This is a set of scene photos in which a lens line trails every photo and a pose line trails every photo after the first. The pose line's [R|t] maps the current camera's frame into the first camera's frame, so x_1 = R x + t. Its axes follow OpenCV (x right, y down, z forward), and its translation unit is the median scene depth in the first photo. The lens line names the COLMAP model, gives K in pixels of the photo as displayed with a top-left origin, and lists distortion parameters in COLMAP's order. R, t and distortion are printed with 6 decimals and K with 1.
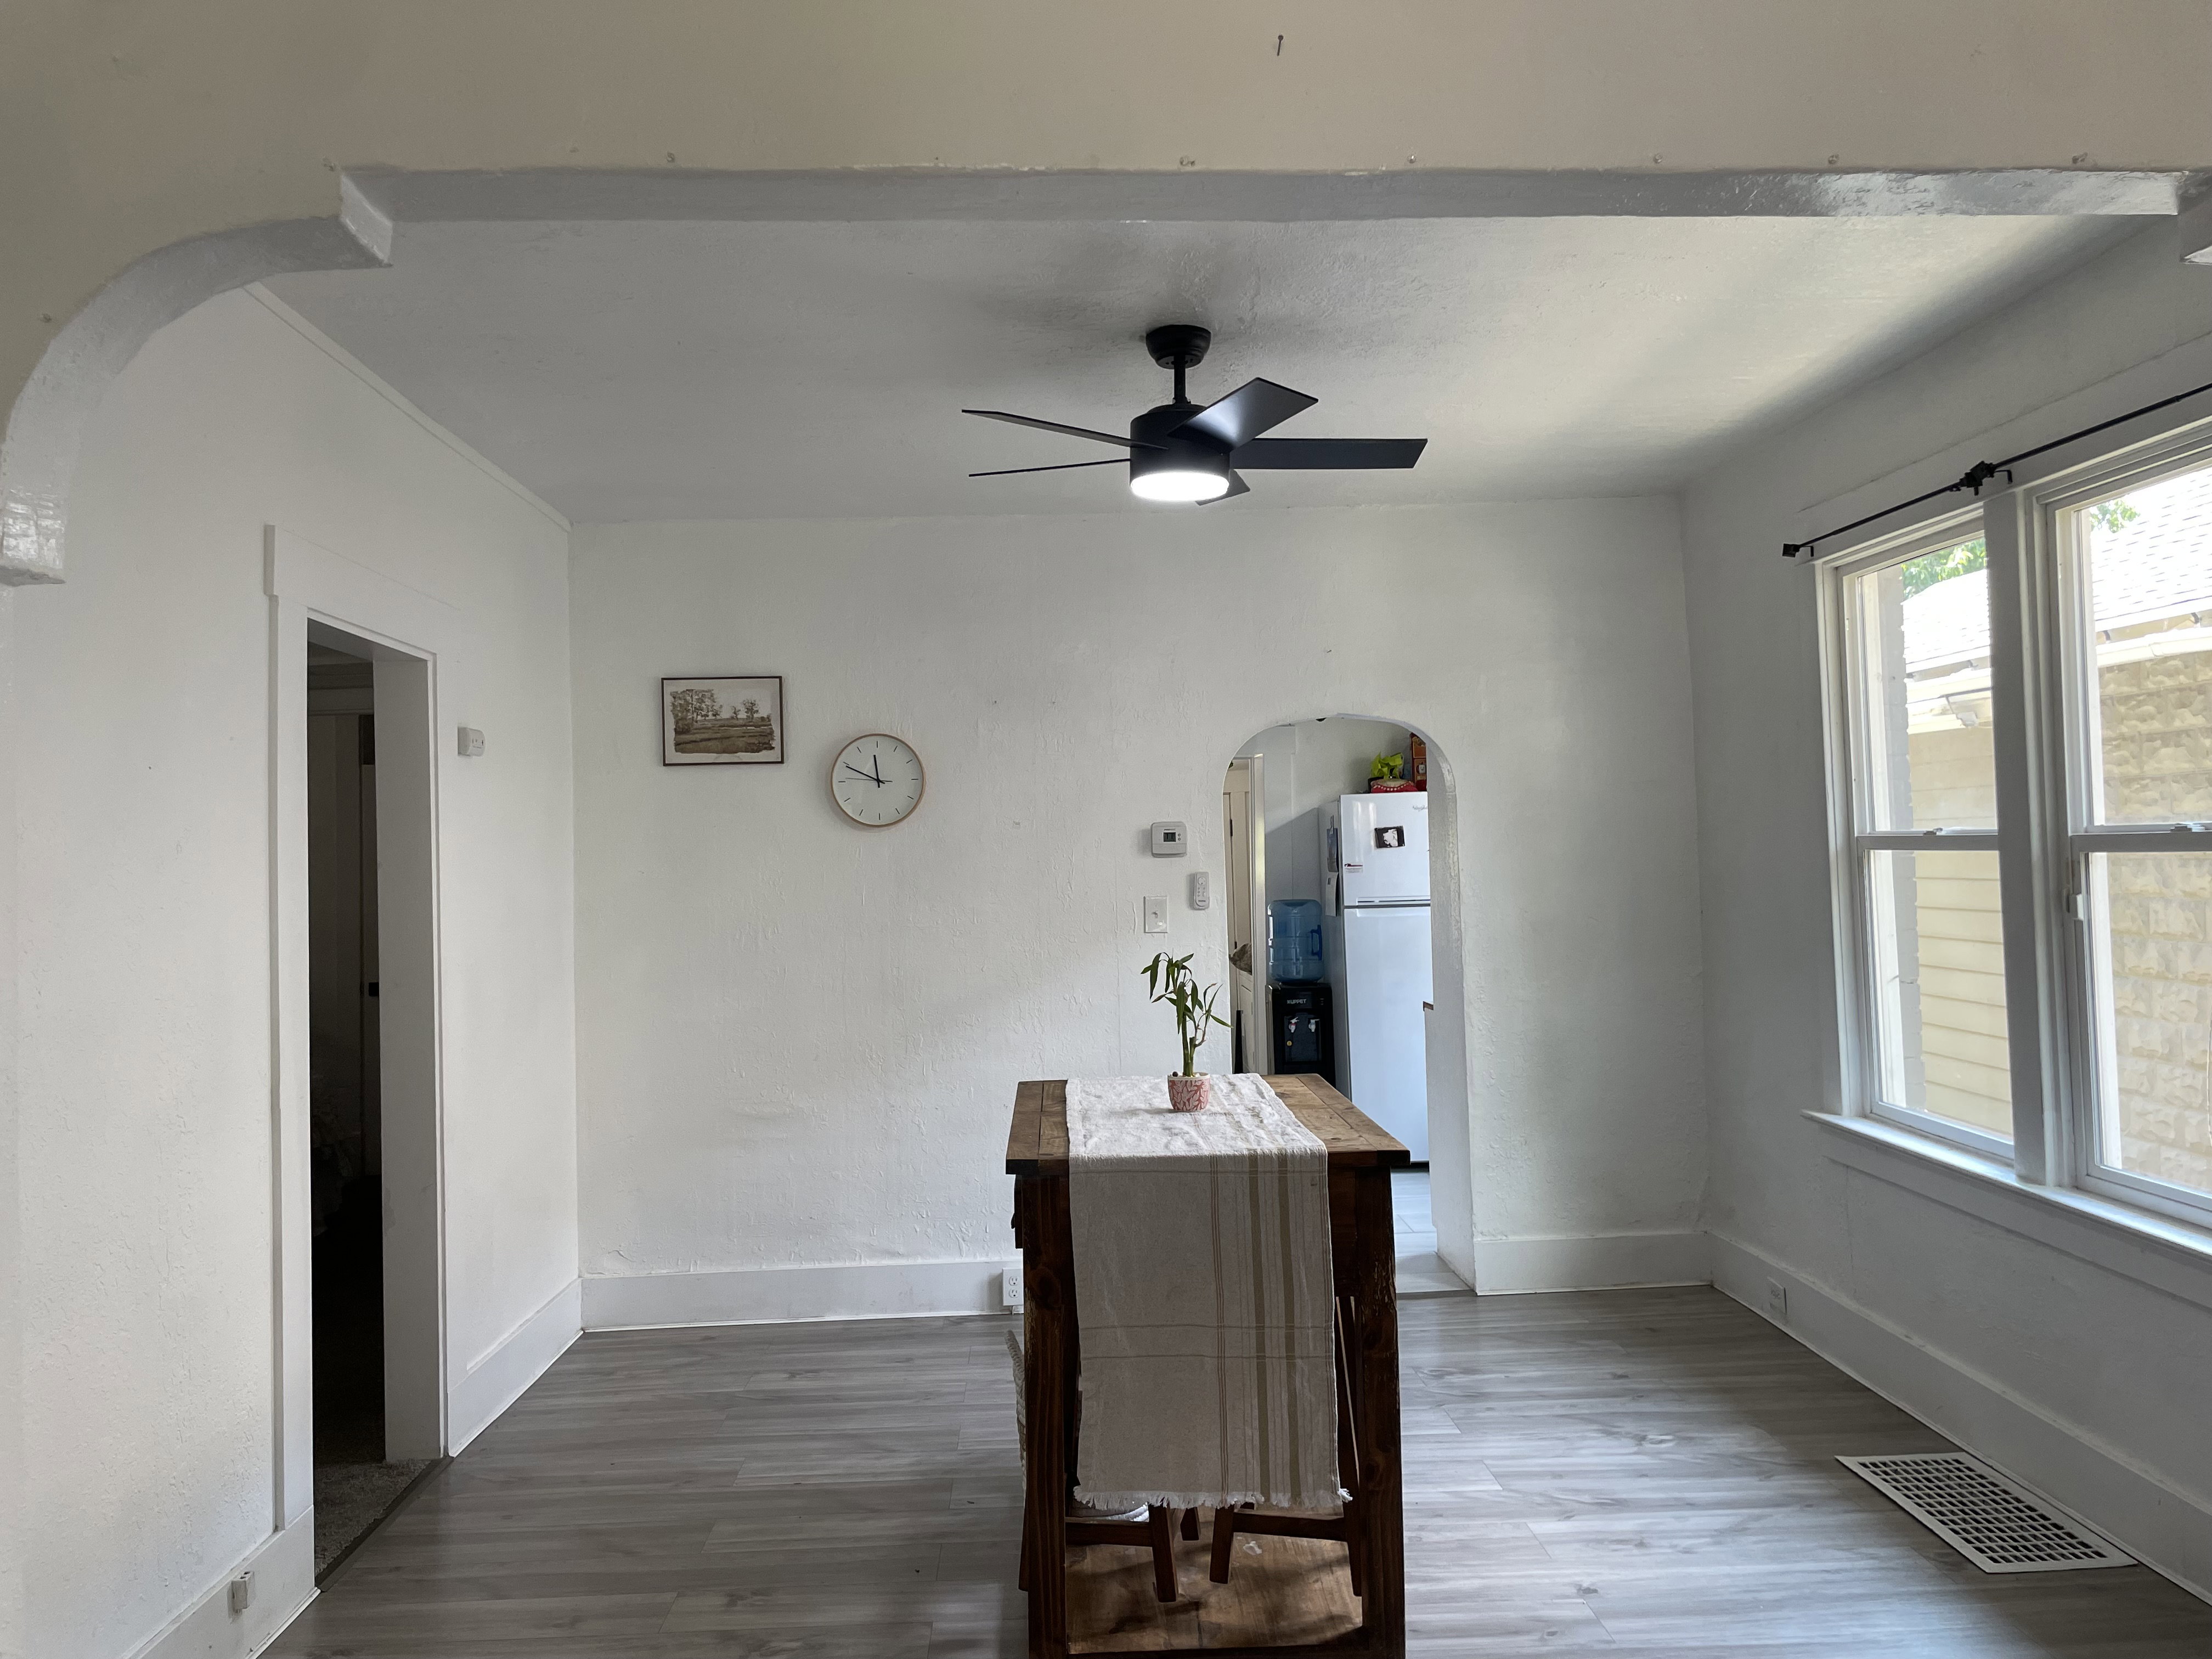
lens RADIAL K [[1660.3, 0, 1087.8], [0, 1660.3, 811.7], [0, 0, 1]] dist [0.082389, -0.108373]
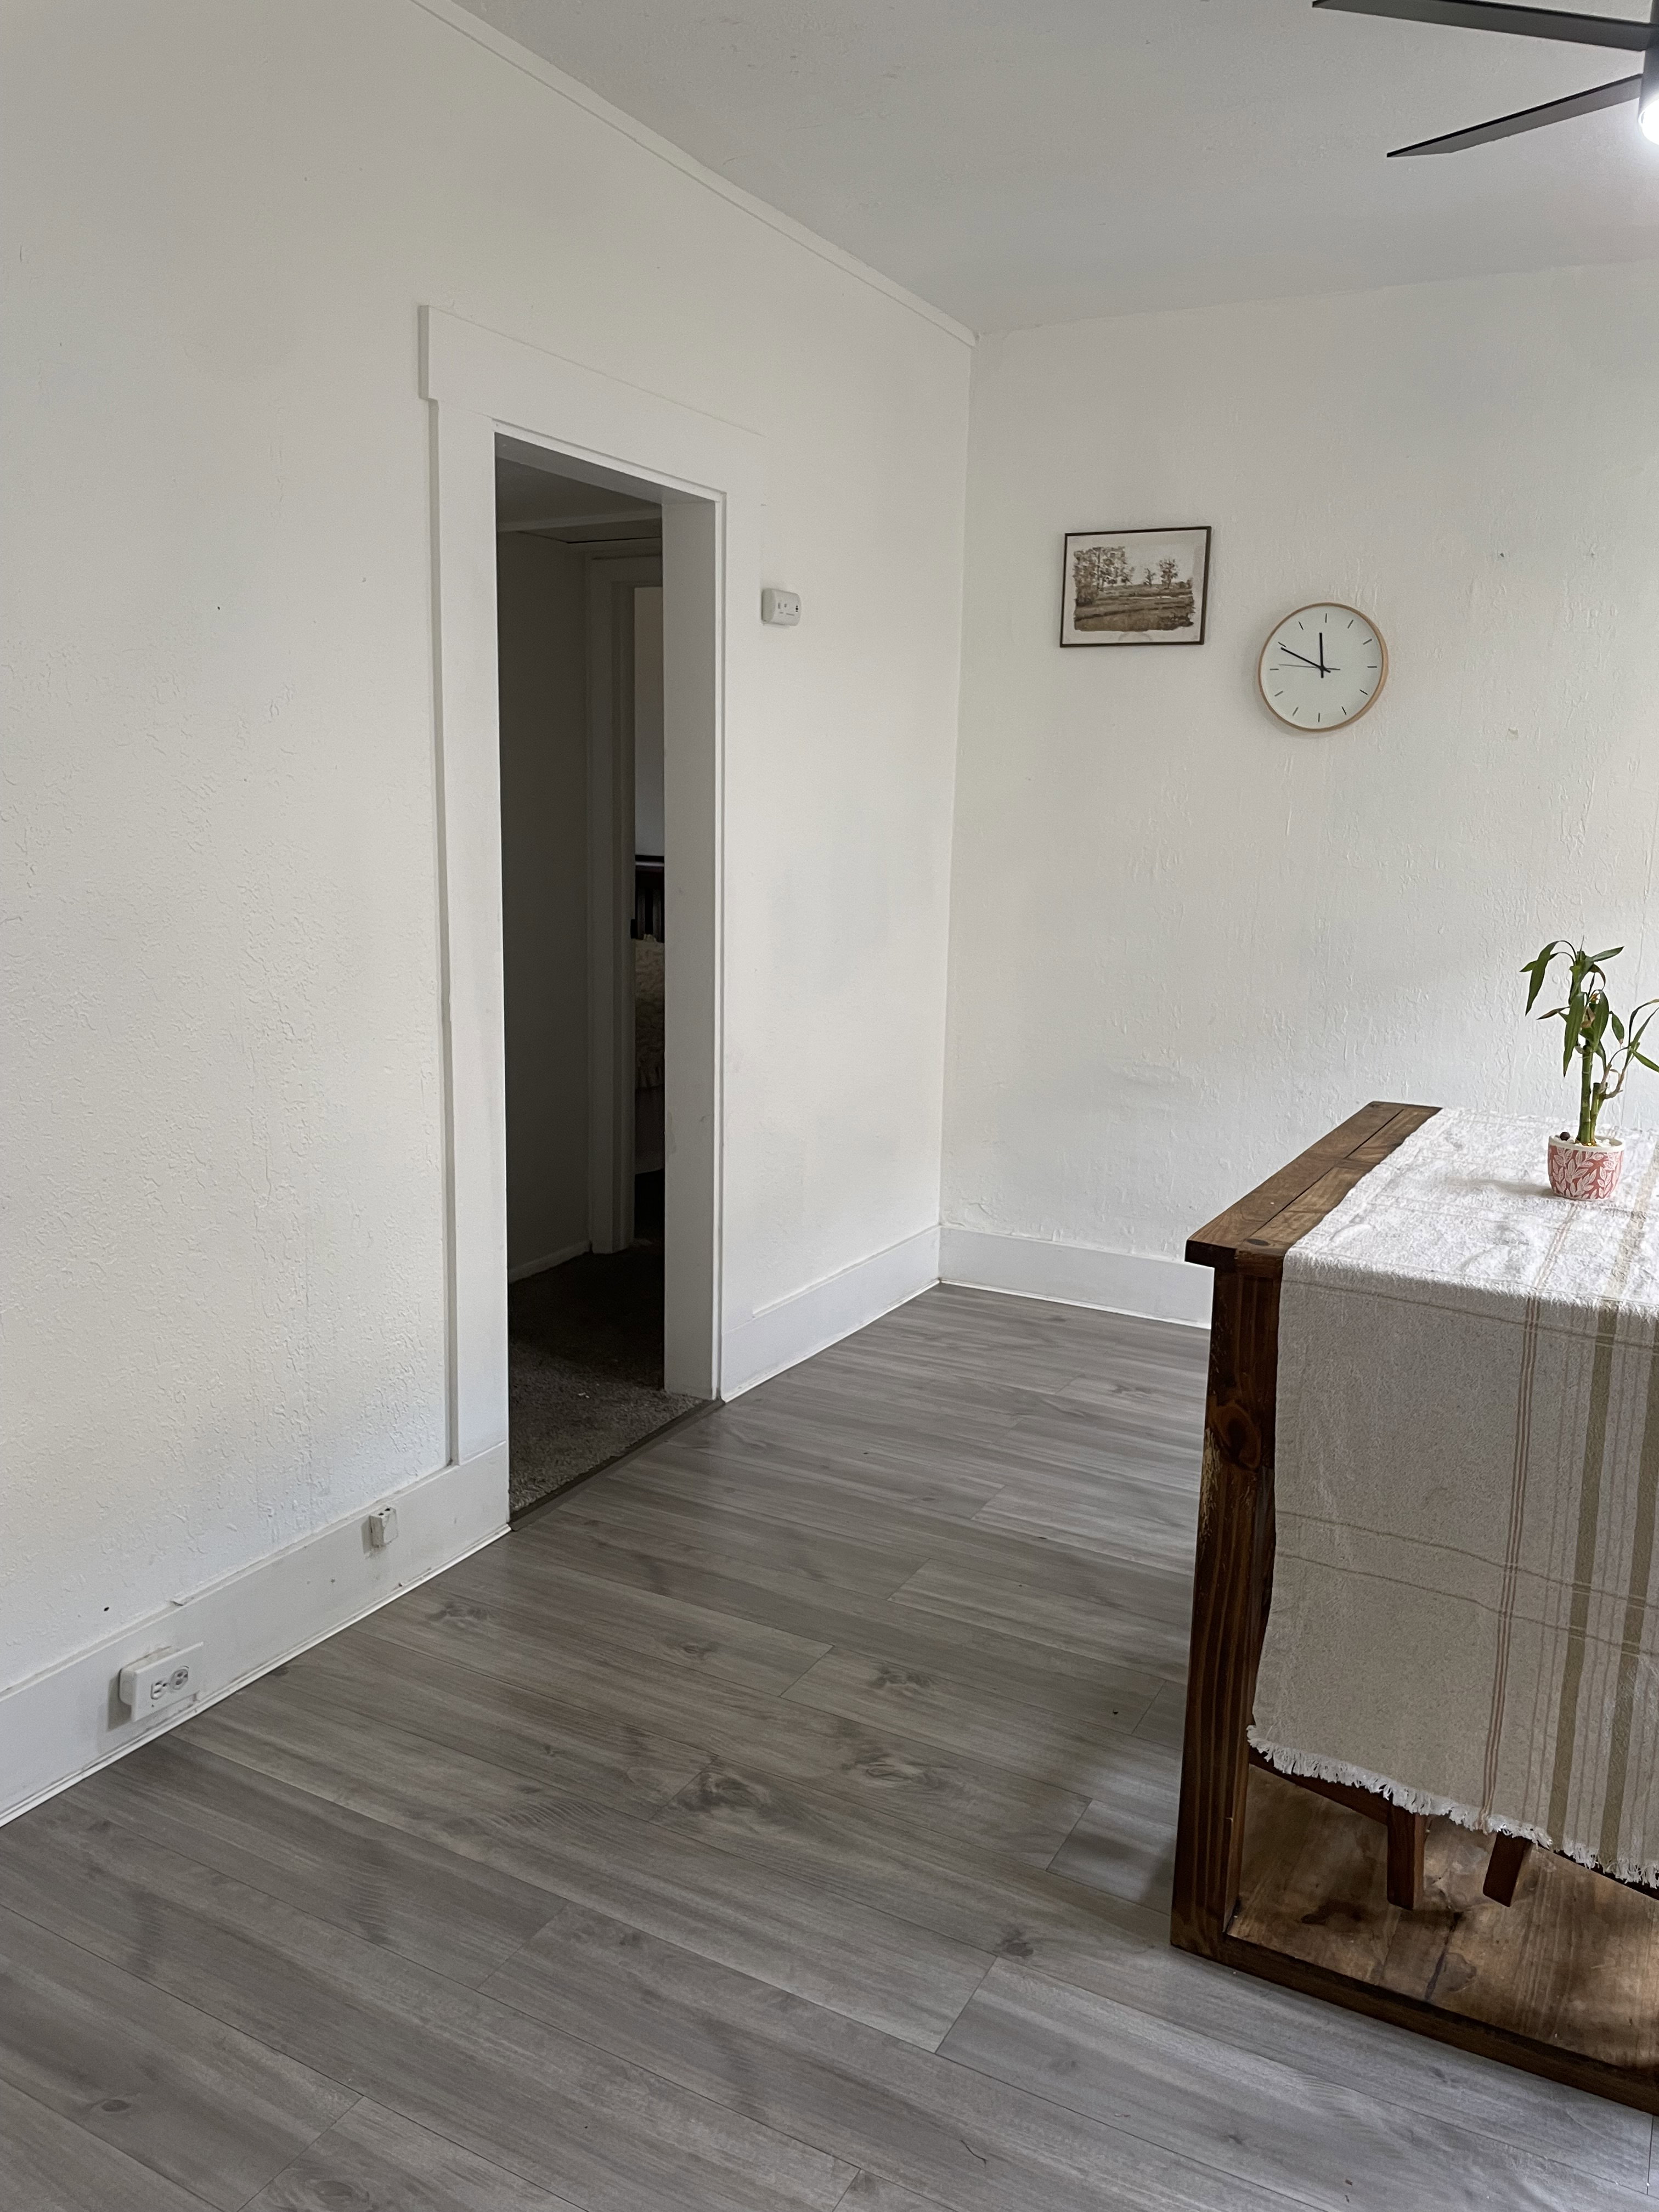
lens RADIAL K [[1660.3, 0, 847.2], [0, 1660.3, 1082.3], [0, 0, 1]] dist [0.082389, -0.108373]
pose [[0.867784, 0.135018, -0.478248, 0.099806], [-0.032478, 0.975734, 0.216537, 0.009033], [0.495880, -0.172375, 0.851111, 0.283497]]
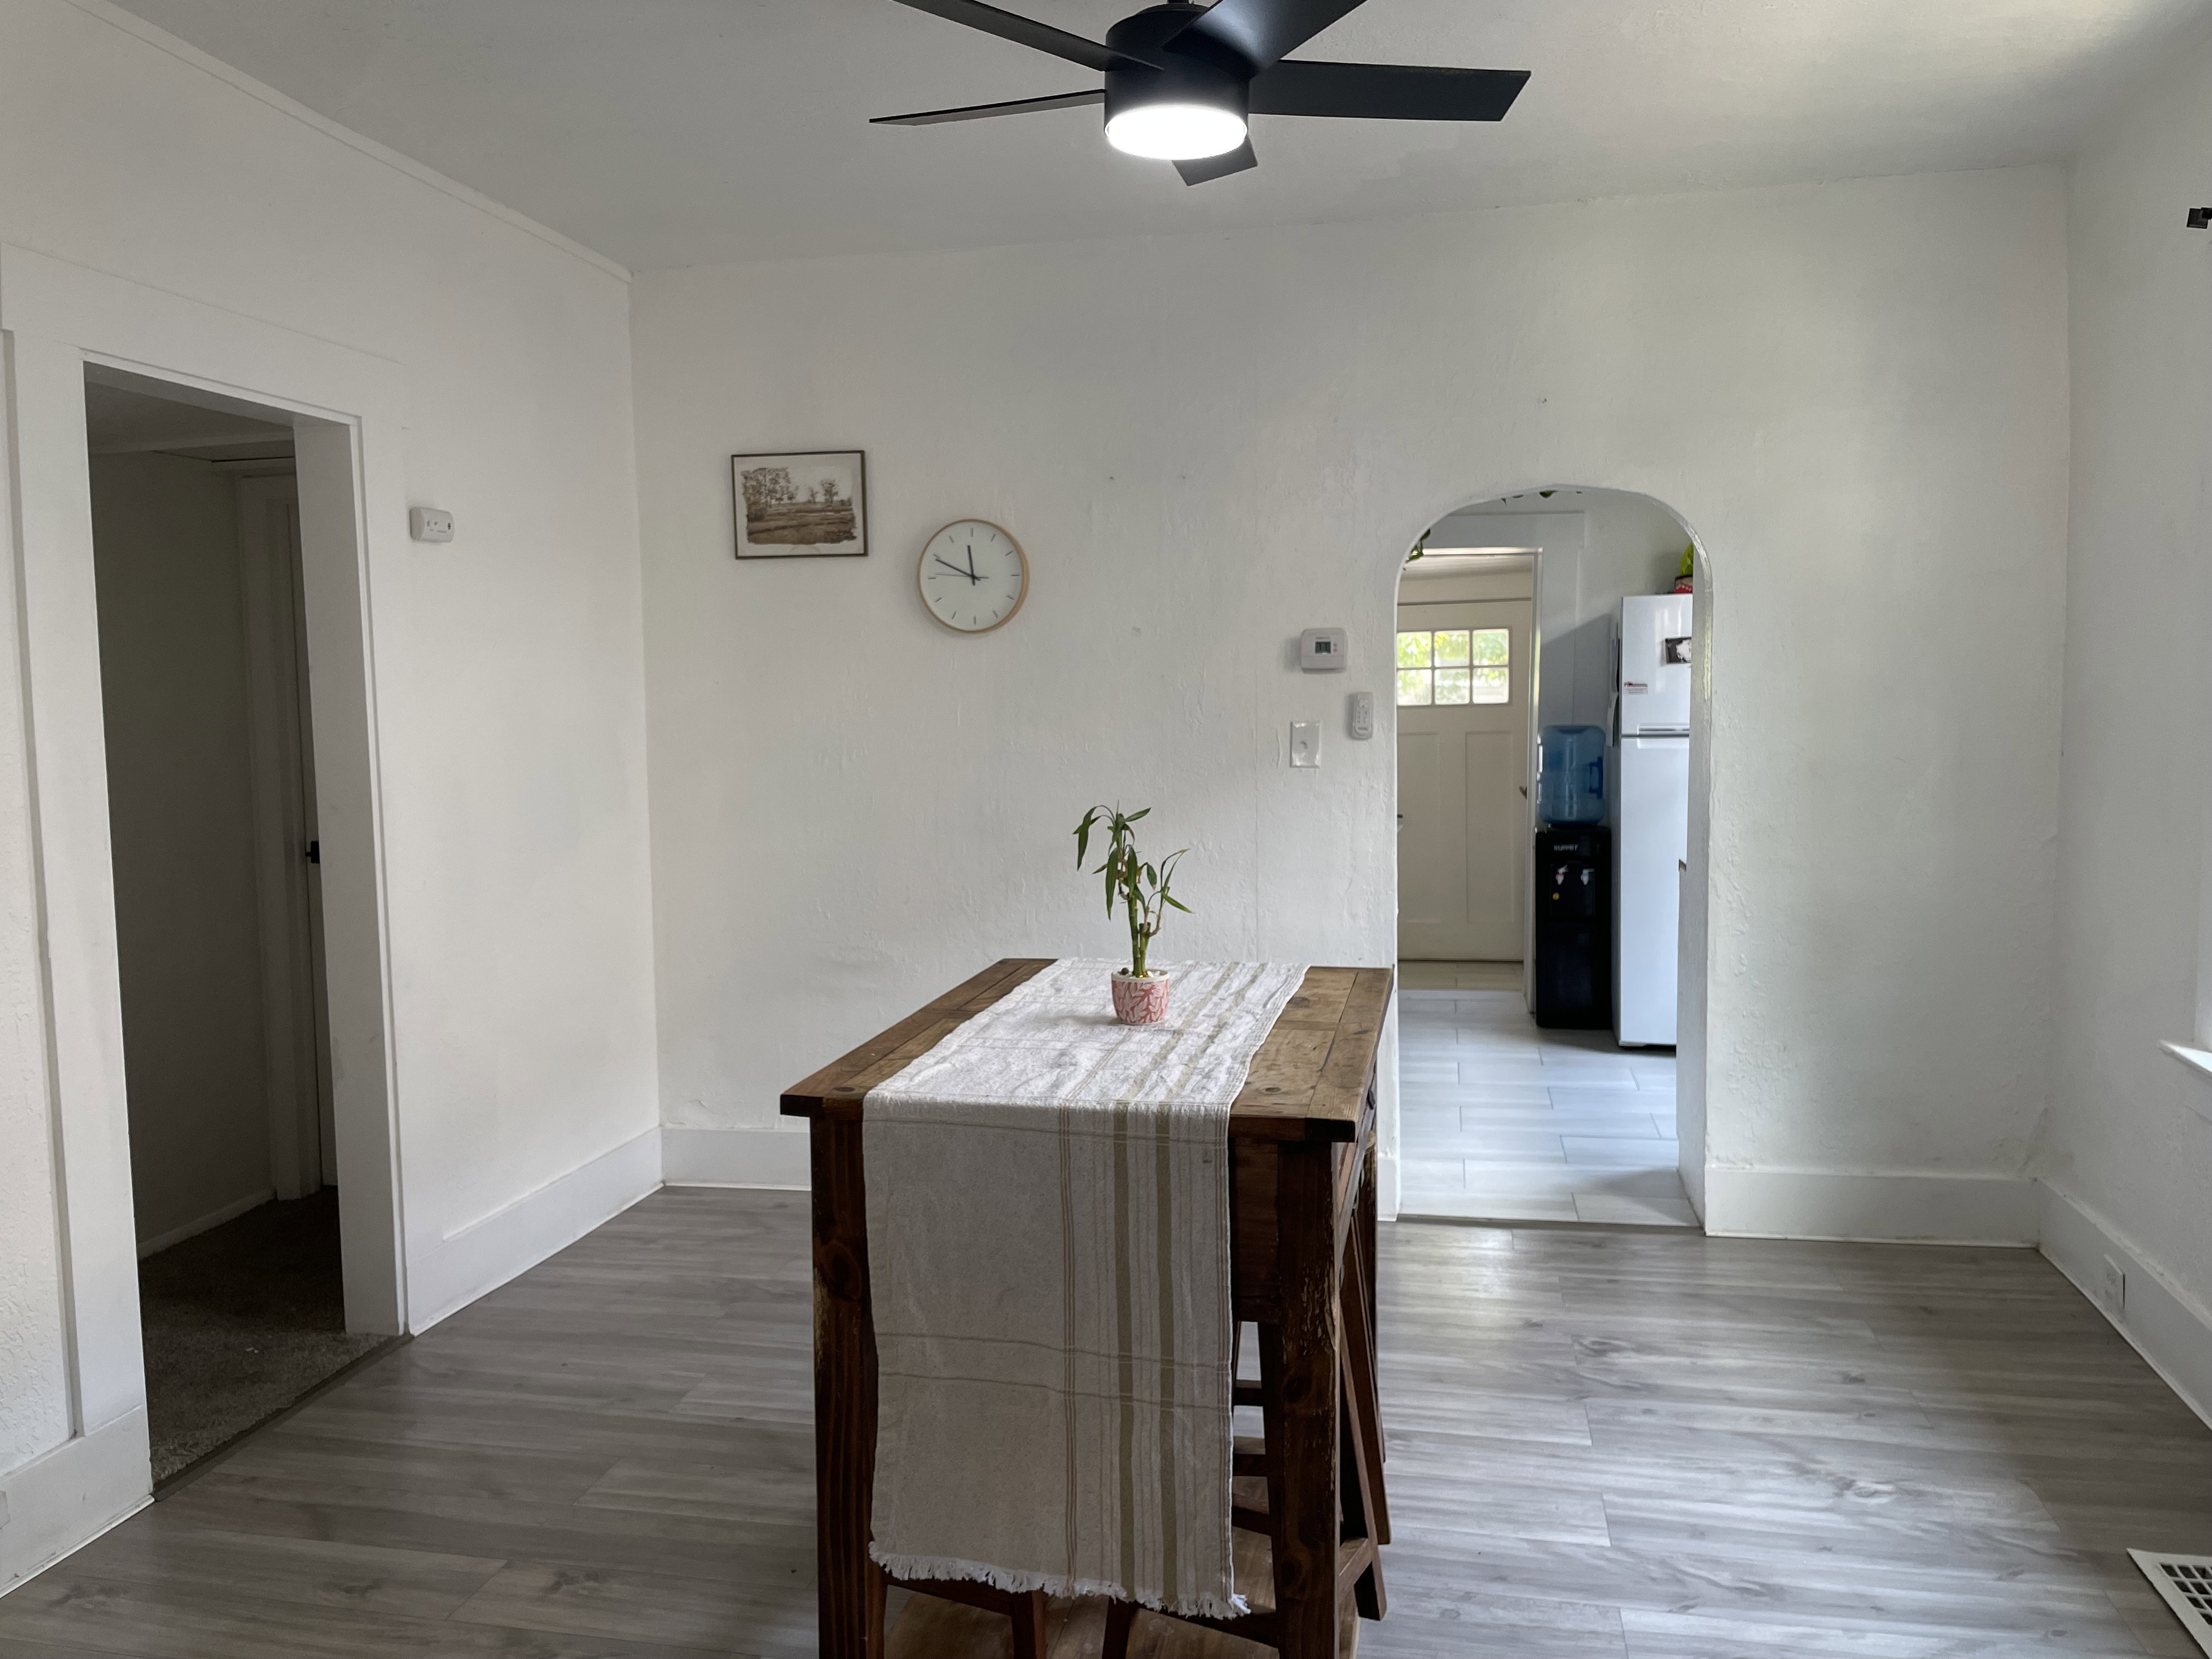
lens RADIAL K [[1660.3, 0, 1099.5], [0, 1660.3, 818.7], [0, 0, 1]] dist [0.082389, -0.108373]
pose [[0.971848, 0.031925, -0.233436, 0.177511], [-0.004721, 0.993217, 0.116177, 0.006211], [0.235562, -0.111804, 0.965407, 0.258414]]
